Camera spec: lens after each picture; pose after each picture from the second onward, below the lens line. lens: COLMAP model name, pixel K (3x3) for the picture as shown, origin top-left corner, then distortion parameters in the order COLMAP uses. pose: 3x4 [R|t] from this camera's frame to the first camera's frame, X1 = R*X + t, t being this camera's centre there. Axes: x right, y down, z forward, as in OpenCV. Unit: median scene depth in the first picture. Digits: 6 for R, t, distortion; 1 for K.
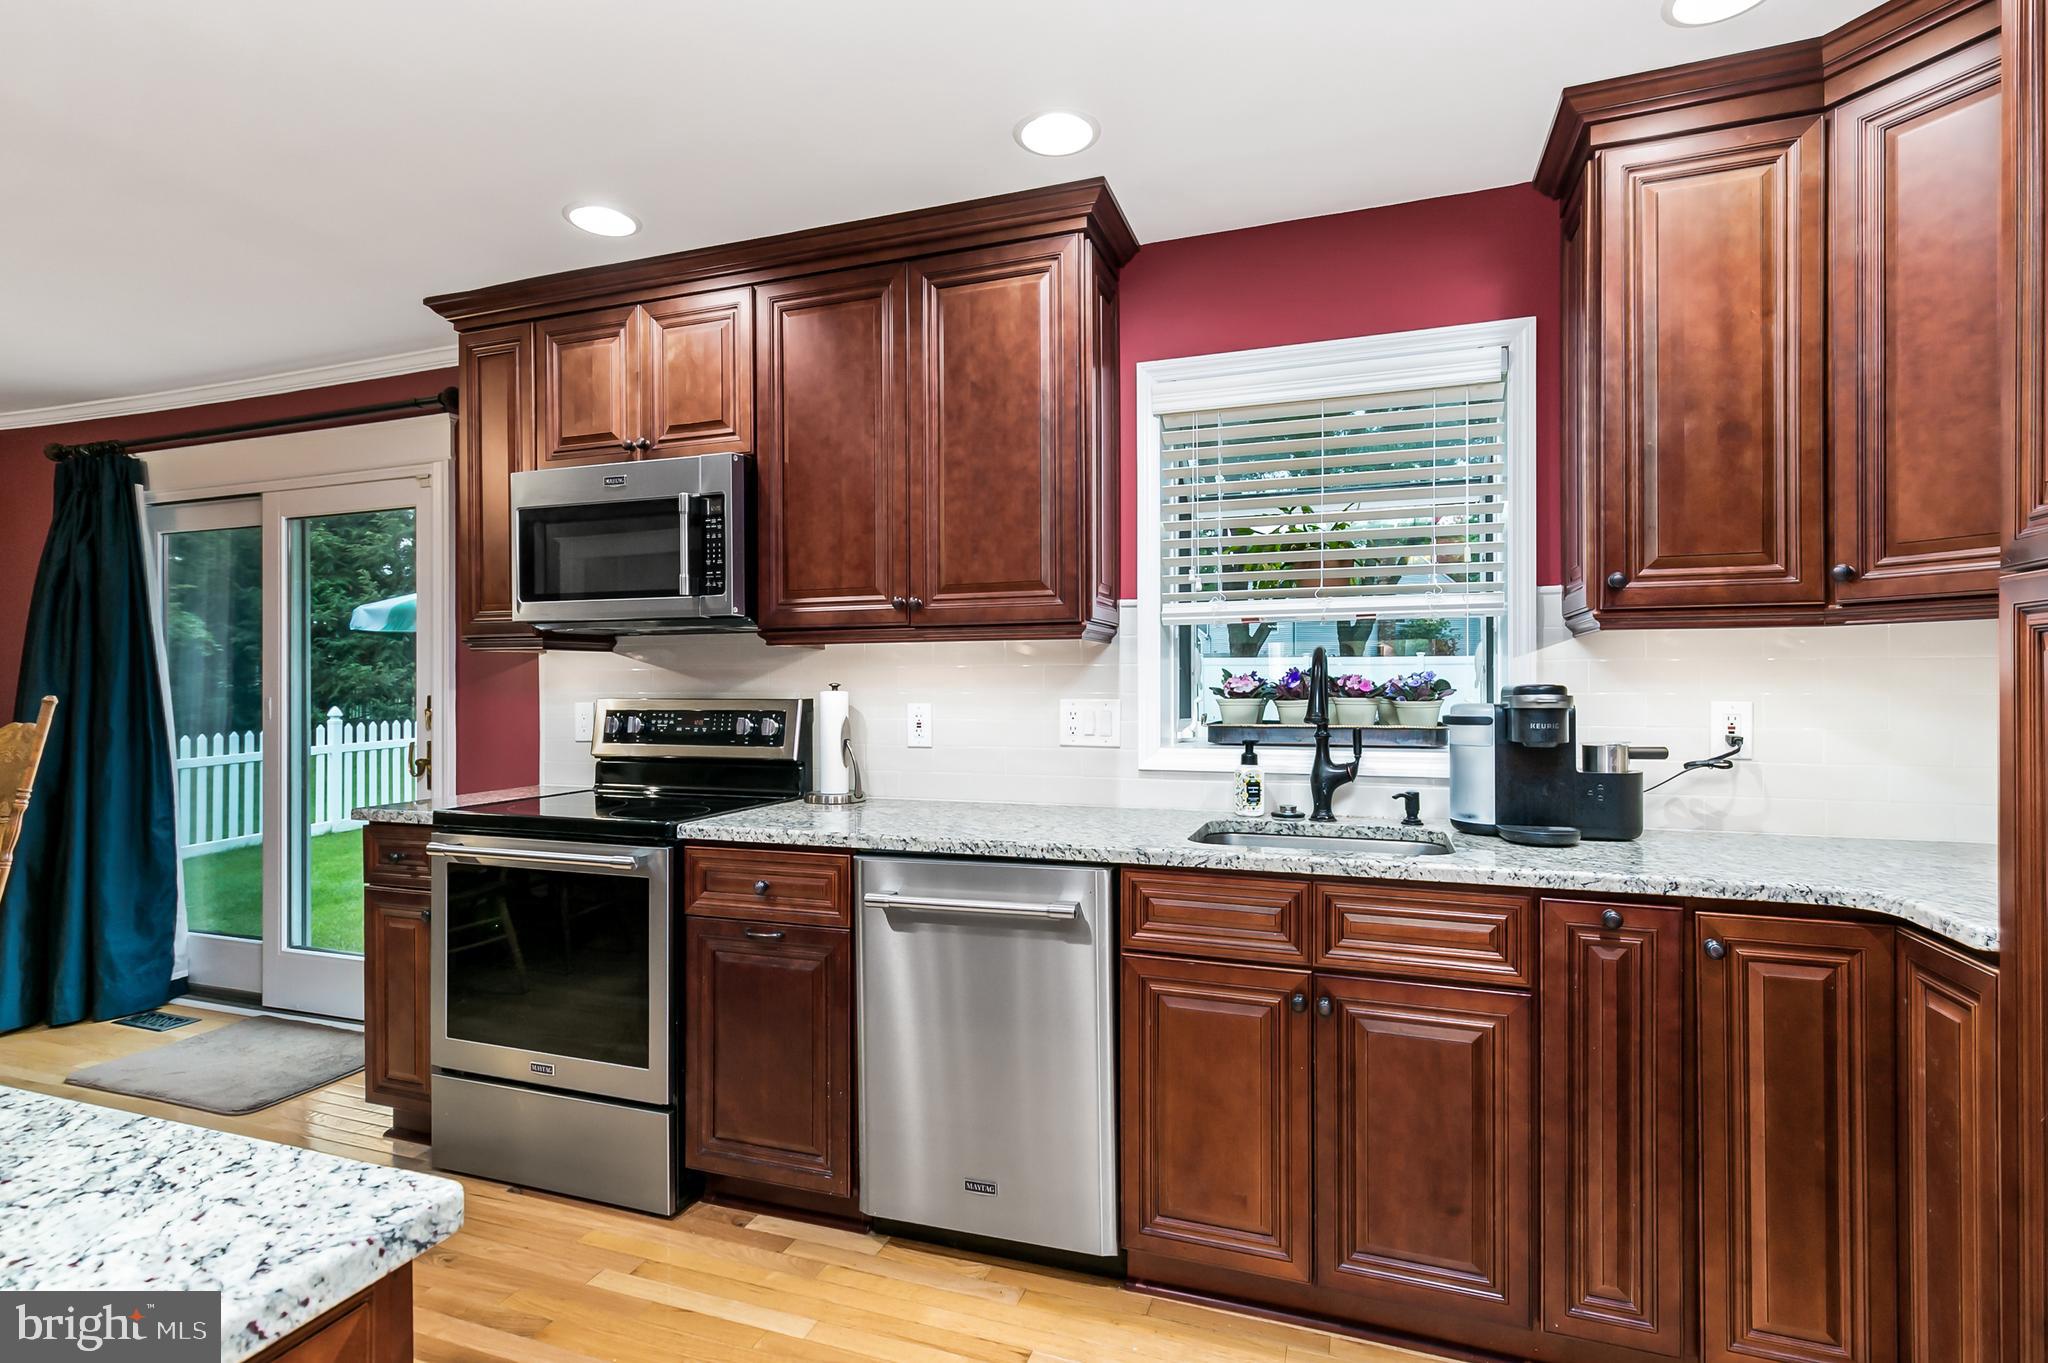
lens RADIAL K [[1001.1, 0, 1004.4], [0, 1001.1, 687.5], [0, 0, 1]] dist [0.012486, 0.000144]
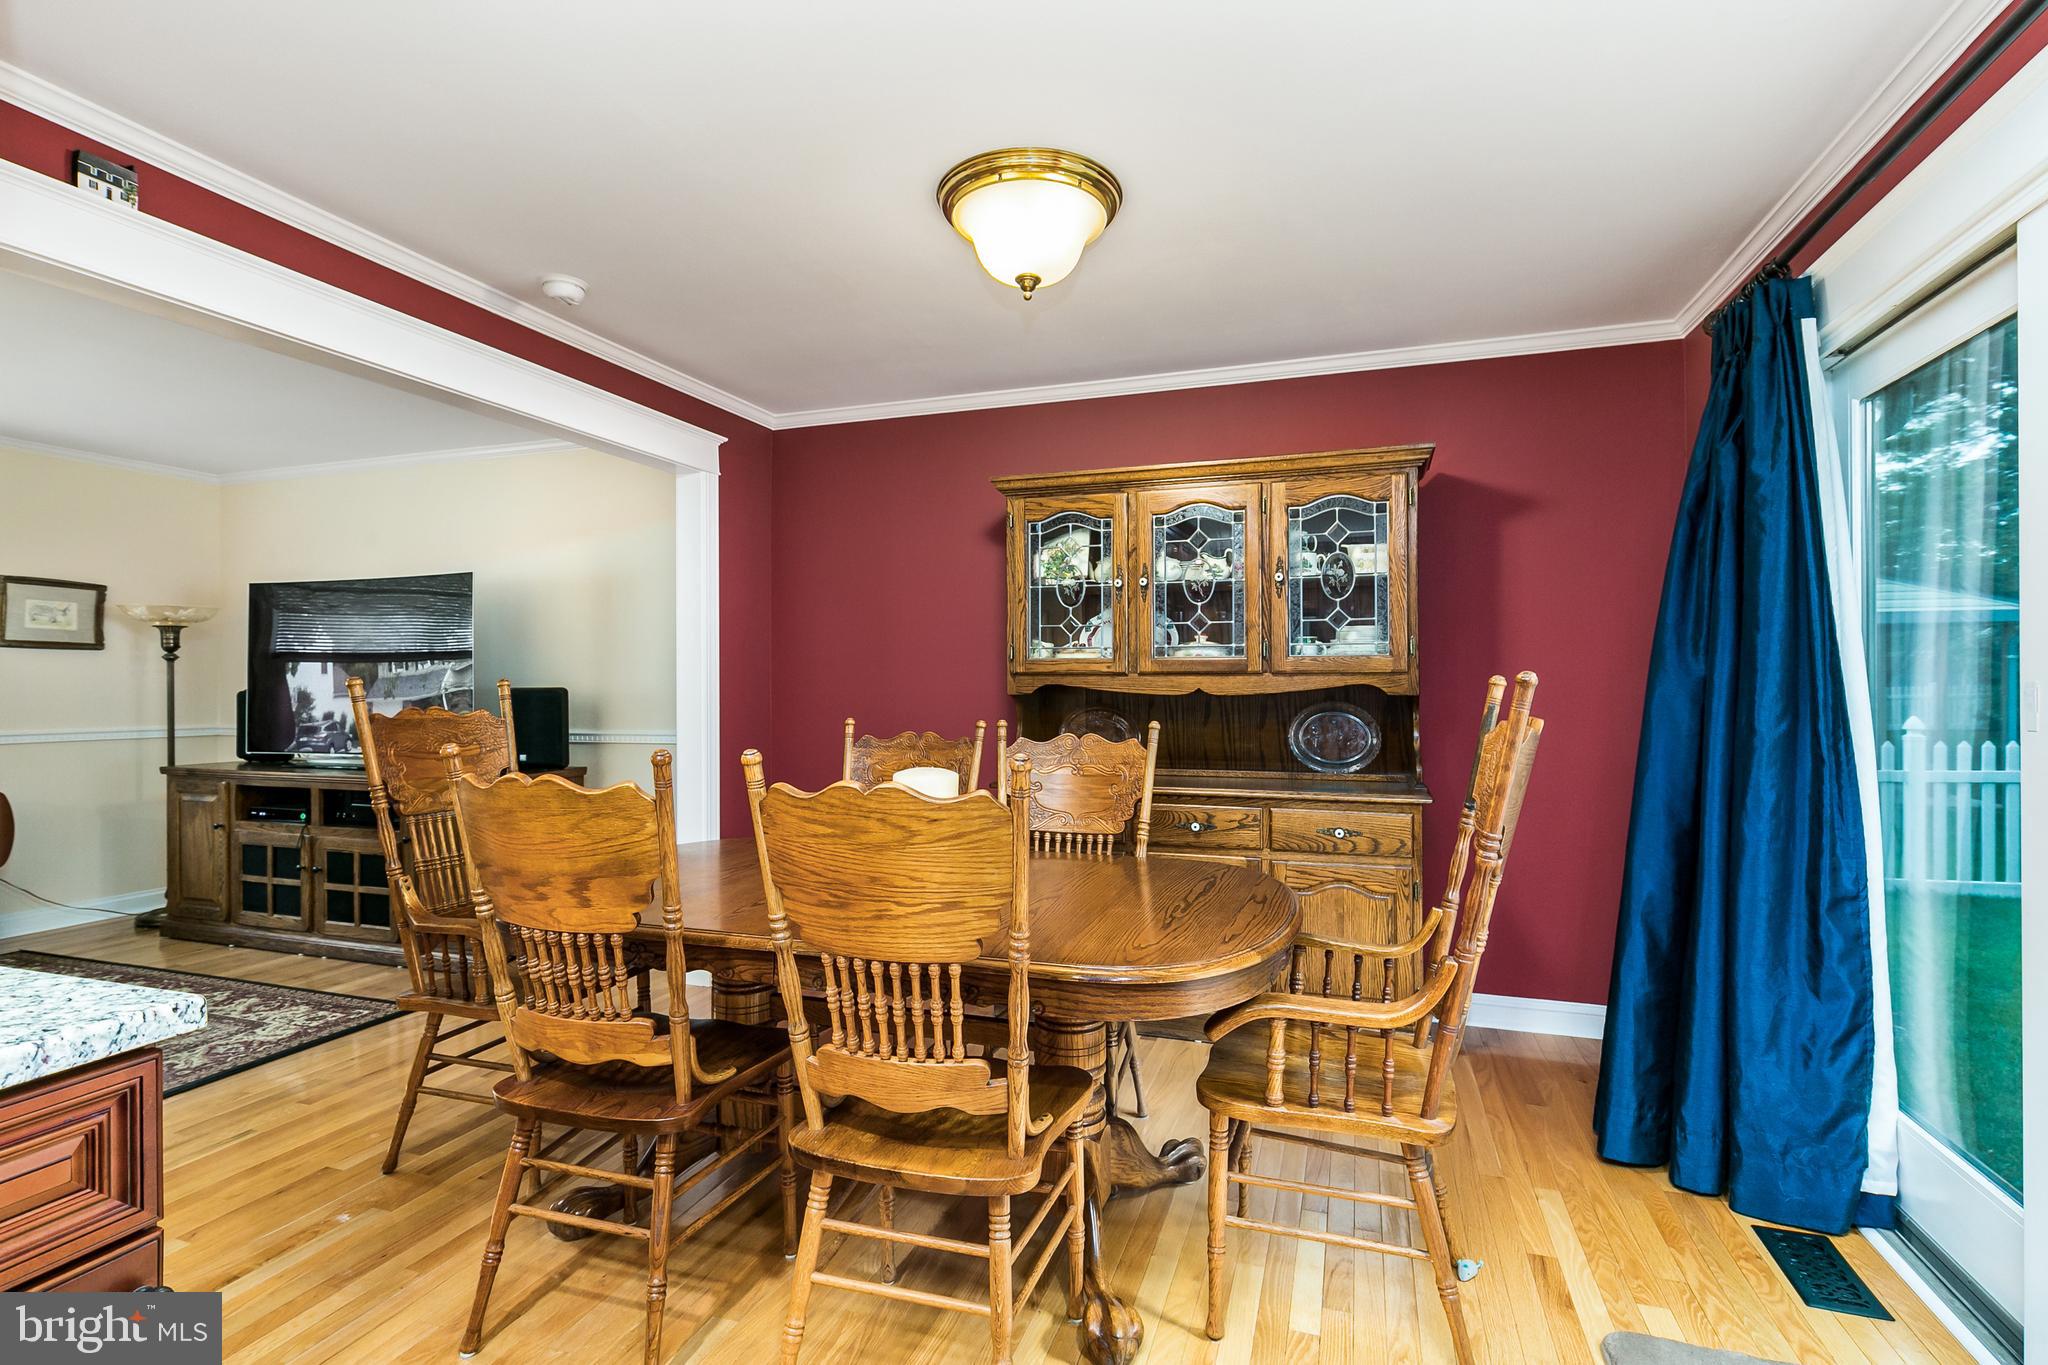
lens RADIAL K [[959.8, 0, 1029.9], [0, 959.8, 678.9], [0, 0, 1]] dist [-0.001151, -0.001041]
pose [[0.038365, -0.003352, -0.999258, -0.446154], [-0.001829, 0.999992, -0.003425, 0.015211], [0.999262, 0.001959, 0.038358, 0.740002]]
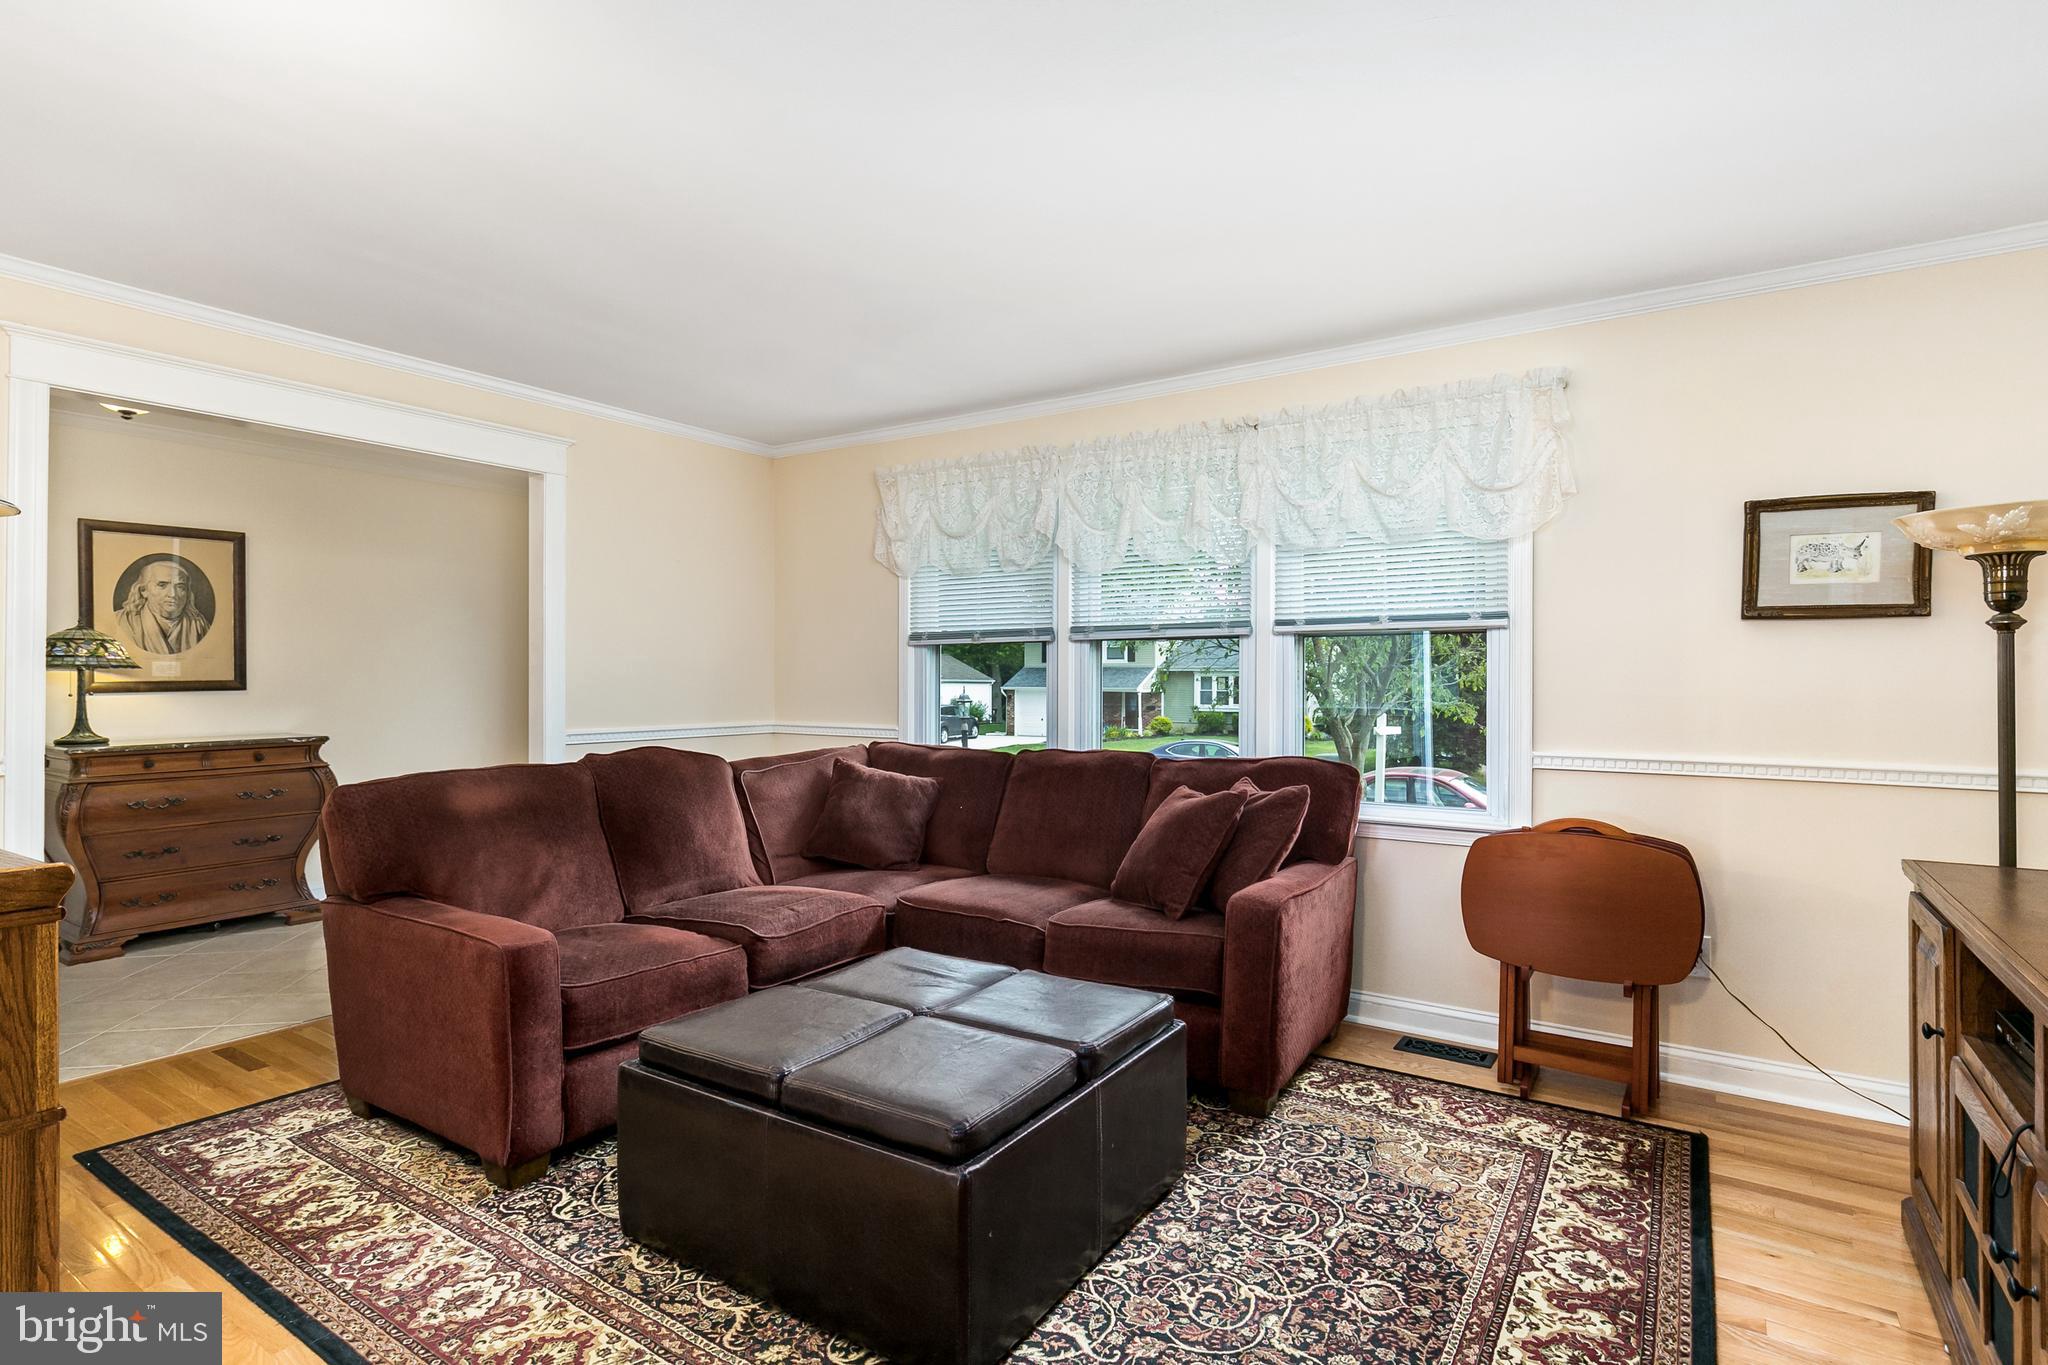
lens RADIAL K [[1003.0, 0, 1031.2], [0, 1003.0, 677.6], [0, 0, 1]] dist [-0.002799, 0.000156]
pose [[-0.976231, 0.003317, 0.216709, -1.650941], [0.003539, 0.999994, 0.000638, 0.014477], [-0.216706, 0.001390, -0.976236, 0.217274]]
